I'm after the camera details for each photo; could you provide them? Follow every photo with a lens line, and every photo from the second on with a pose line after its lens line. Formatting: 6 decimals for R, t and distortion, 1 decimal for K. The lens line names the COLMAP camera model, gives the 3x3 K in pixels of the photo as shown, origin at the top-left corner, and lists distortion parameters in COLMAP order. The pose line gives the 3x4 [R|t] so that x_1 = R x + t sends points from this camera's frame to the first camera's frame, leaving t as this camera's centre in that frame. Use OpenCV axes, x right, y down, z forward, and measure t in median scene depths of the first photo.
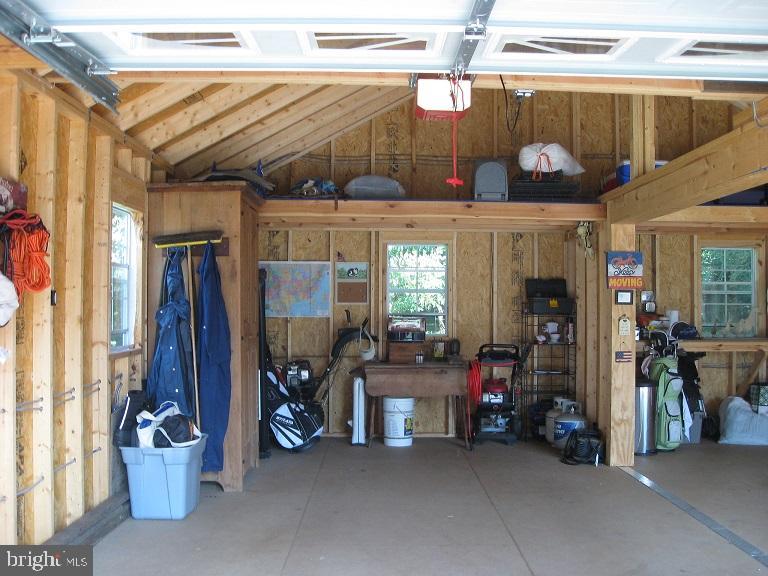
lens RADIAL K [[791.4, 0, 392.8], [0, 791.4, 288.6], [0, 0, 1]] dist [-0.161113, 0.134185]
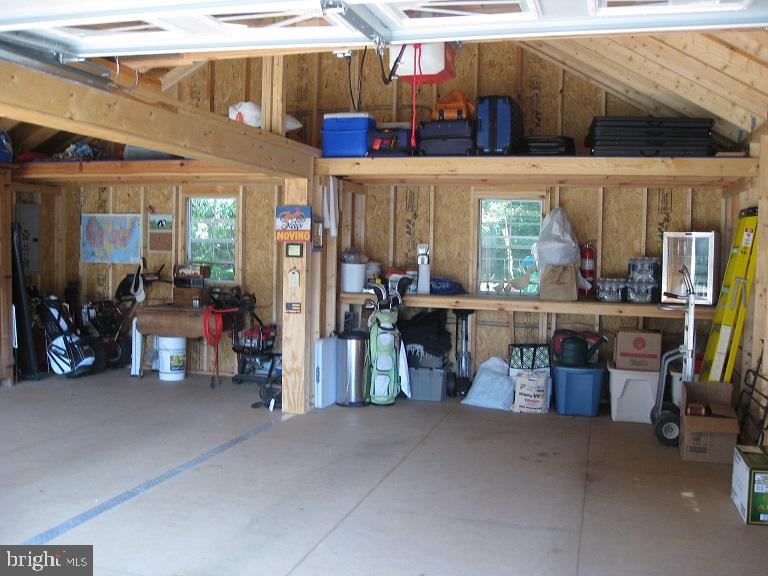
lens RADIAL K [[791.4, 0, 392.8], [0, 791.4, 288.6], [0, 0, 1]] dist [-0.161113, 0.134185]
pose [[0.960367, 0.031333, -0.276973, 0.653466], [-0.012299, 0.997458, 0.070193, -0.011947], [0.278469, -0.064005, 0.958310, 0.035657]]
